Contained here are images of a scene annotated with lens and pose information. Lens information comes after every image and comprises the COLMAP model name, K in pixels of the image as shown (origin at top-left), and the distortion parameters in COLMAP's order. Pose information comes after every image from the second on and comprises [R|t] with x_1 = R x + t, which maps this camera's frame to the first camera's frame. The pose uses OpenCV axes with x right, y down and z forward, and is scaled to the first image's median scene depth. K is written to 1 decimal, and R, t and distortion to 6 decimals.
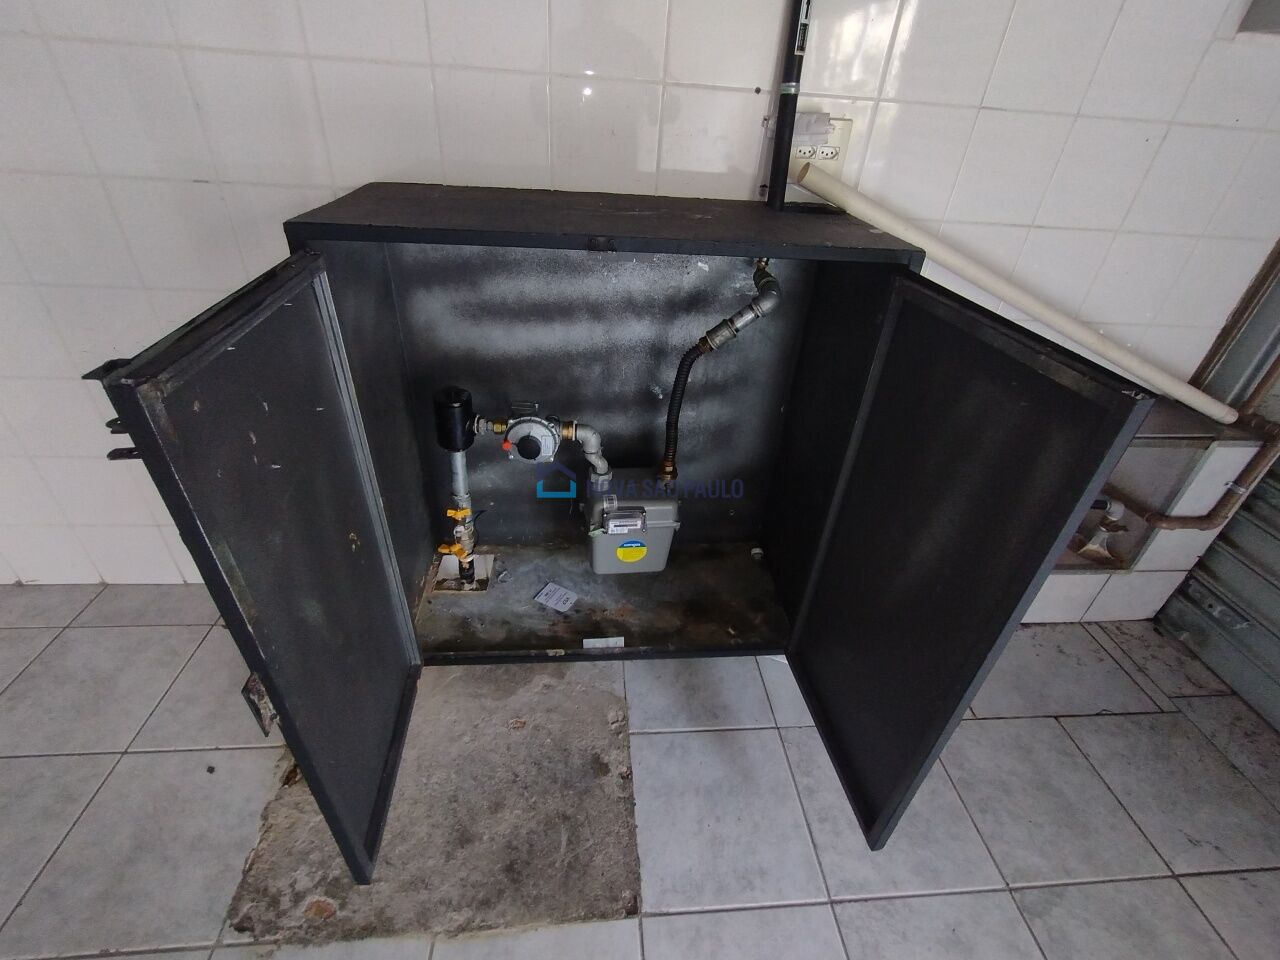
lens RADIAL K [[547.6, 0, 640.0], [0, 547.6, 480.0], [0, 0, 1]] dist [0.001938, 0.000363]
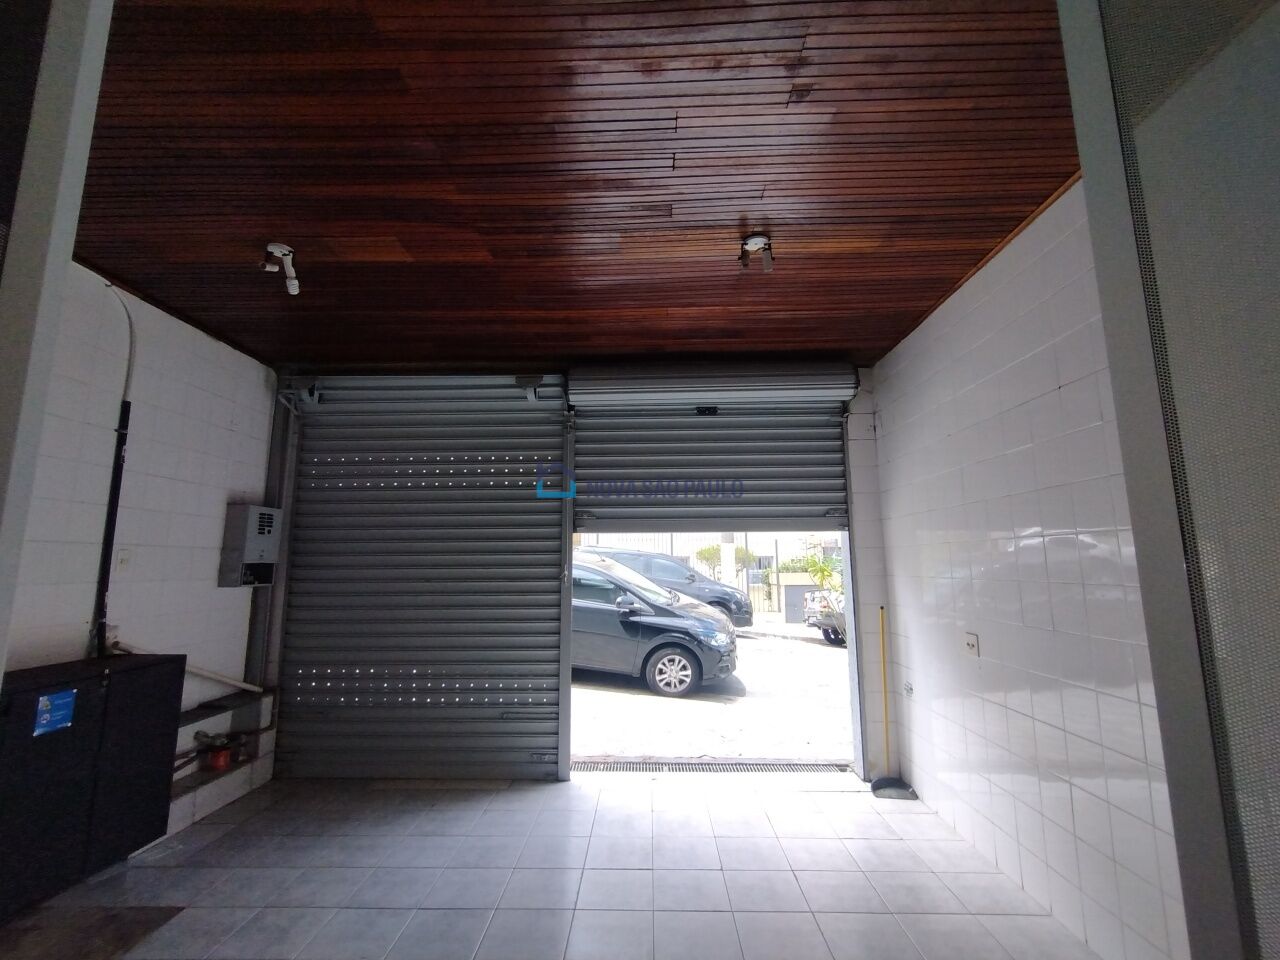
lens RADIAL K [[579.7, 0, 636.8], [0, 579.7, 470.2], [0, 0, 1]] dist [0.000519, -0.000019]
pose [[0.107419, 0.104390, 0.988718, -1.742800], [0.549880, 0.822285, -0.146560, 0.443429], [-0.828308, 0.559419, 0.030927, -1.299093]]
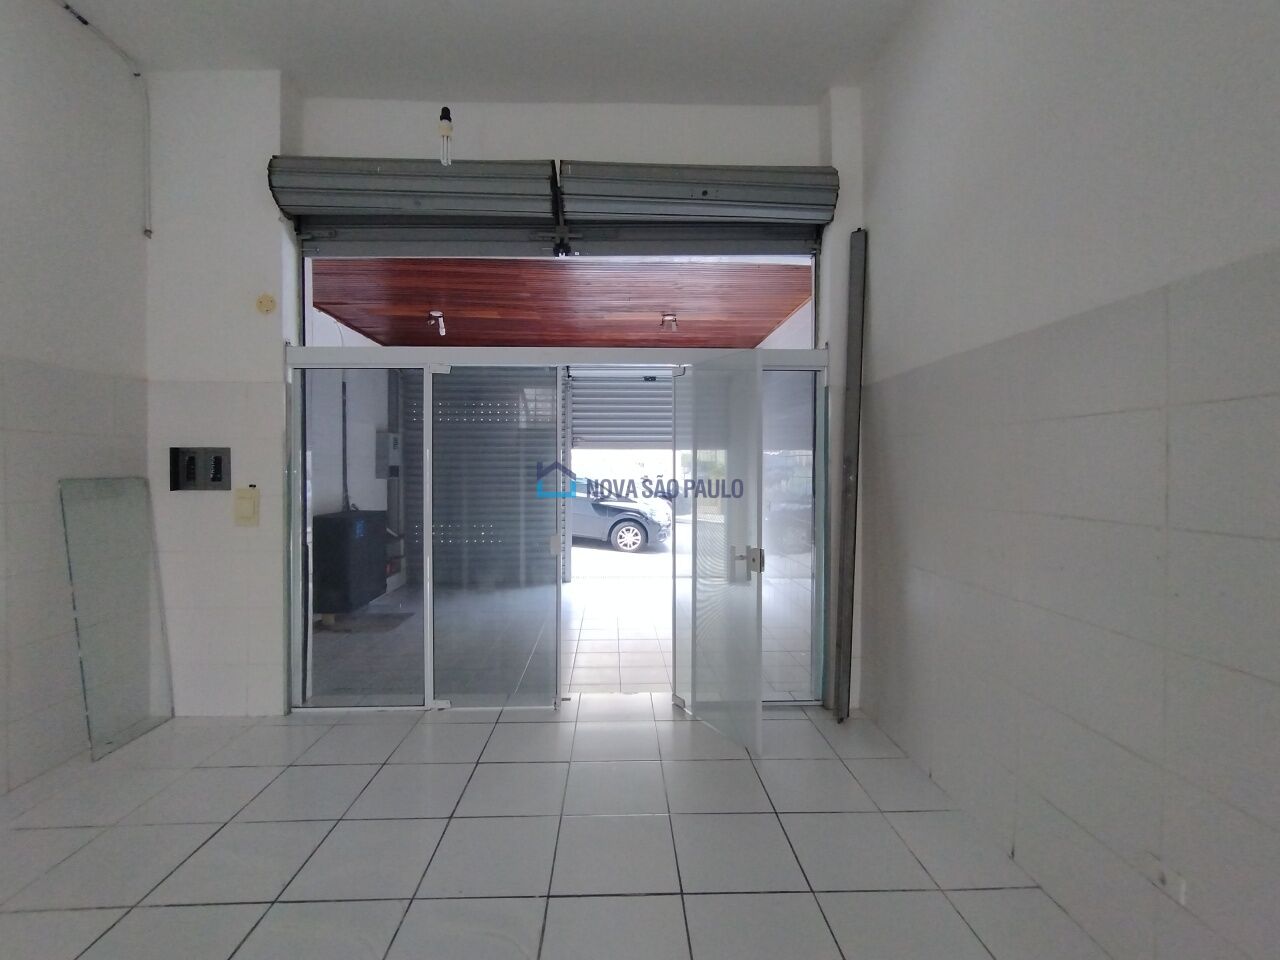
lens RADIAL K [[579.7, 0, 636.8], [0, 579.7, 470.2], [0, 0, 1]] dist [0.000519, -0.000019]
pose [[0.038296, -0.061093, 0.997397, -3.975005], [0.546610, 0.836840, 0.030271, 0.409218], [-0.836511, 0.544028, 0.065442, -1.479837]]
